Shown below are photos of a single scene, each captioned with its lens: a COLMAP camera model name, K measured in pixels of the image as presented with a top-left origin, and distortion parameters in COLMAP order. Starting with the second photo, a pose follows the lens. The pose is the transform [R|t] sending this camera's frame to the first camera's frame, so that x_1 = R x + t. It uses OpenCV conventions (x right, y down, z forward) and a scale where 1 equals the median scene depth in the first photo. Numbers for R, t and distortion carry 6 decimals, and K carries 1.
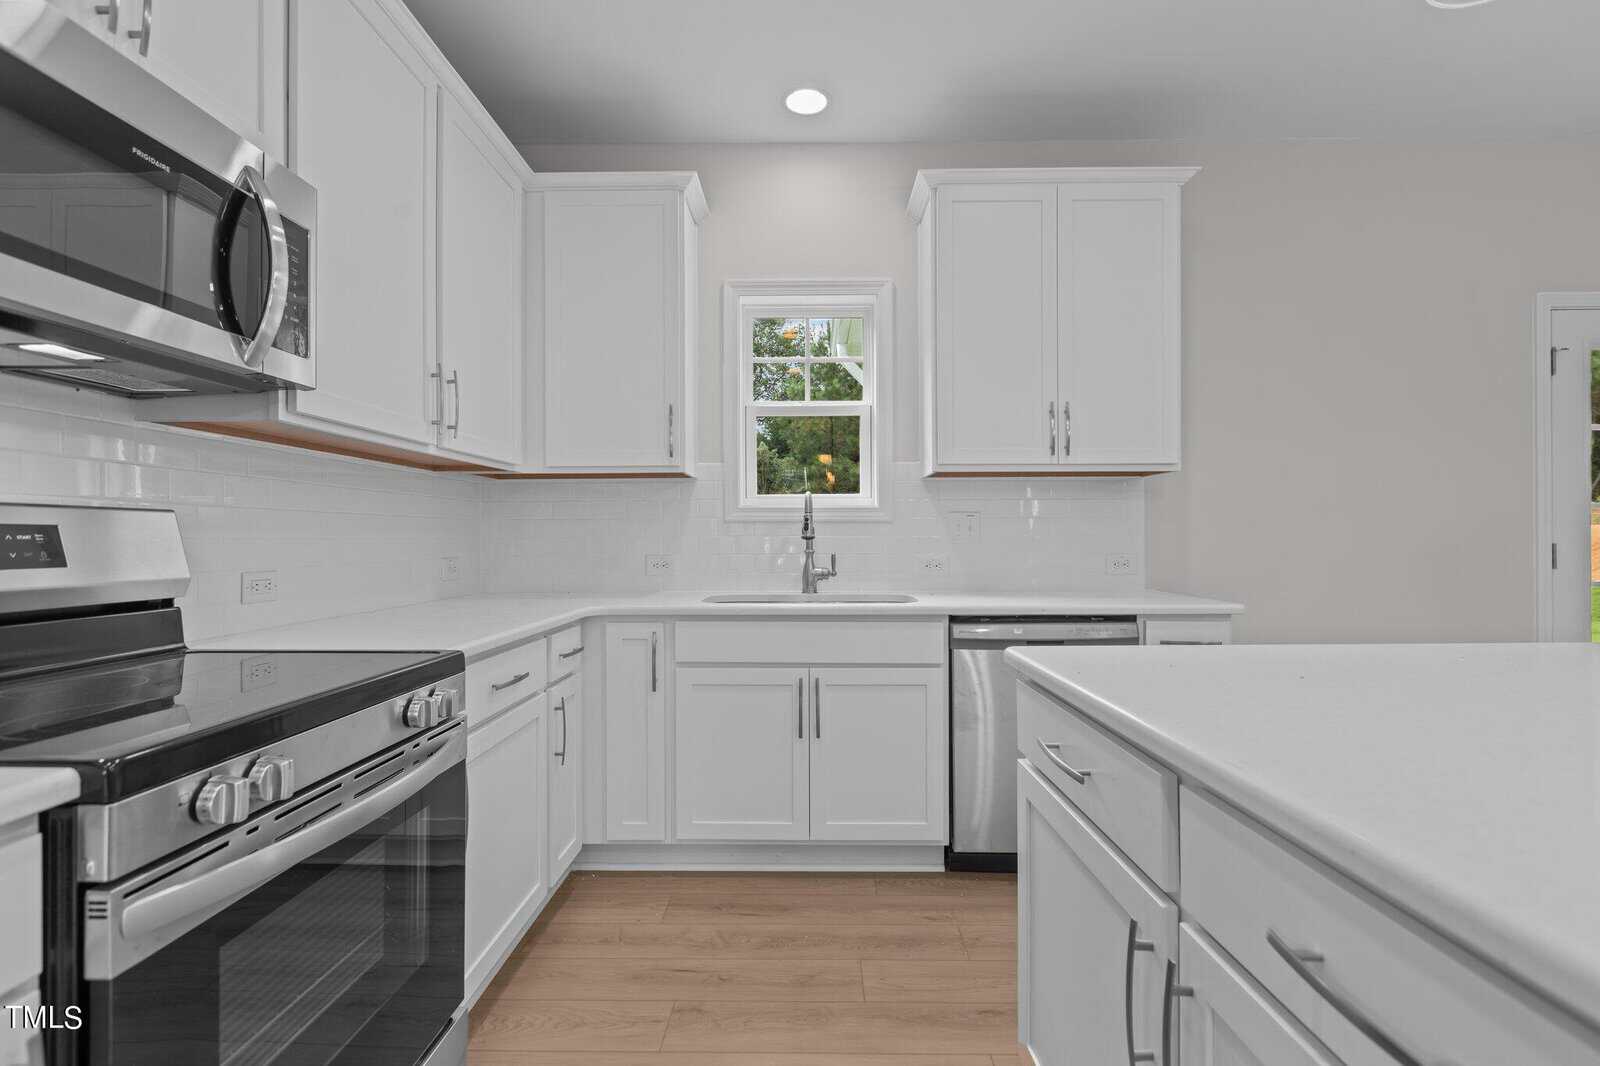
lens RADIAL K [[752.6, 0, 802.8], [0, 752.6, 535.0], [0, 0, 1]] dist [-0.002176, 0.000914]
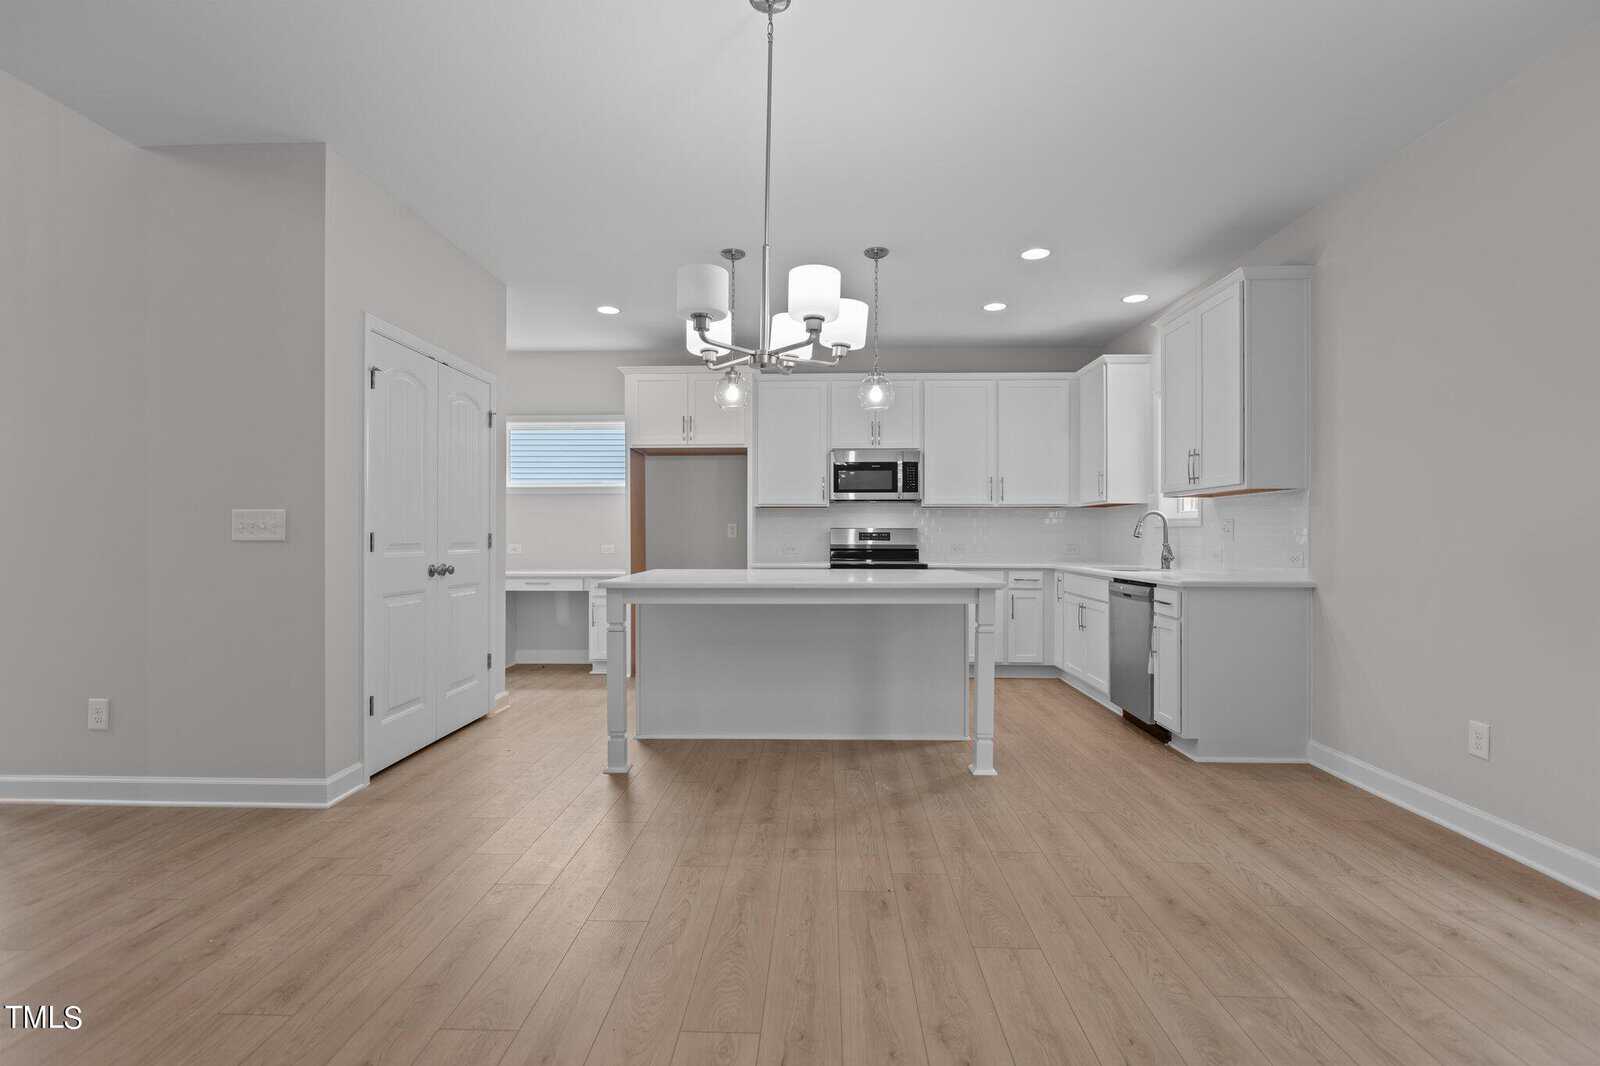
lens RADIAL K [[752.6, 0, 798.8], [0, 752.6, 532.4], [0, 0, 1]] dist [-0.002176, 0.000914]
pose [[-0.018347, 0.000105, -0.999832, 1.858854], [0.000050, 1.000000, 0.000104, -0.006096], [0.999832, -0.000048, -0.018347, 0.213990]]
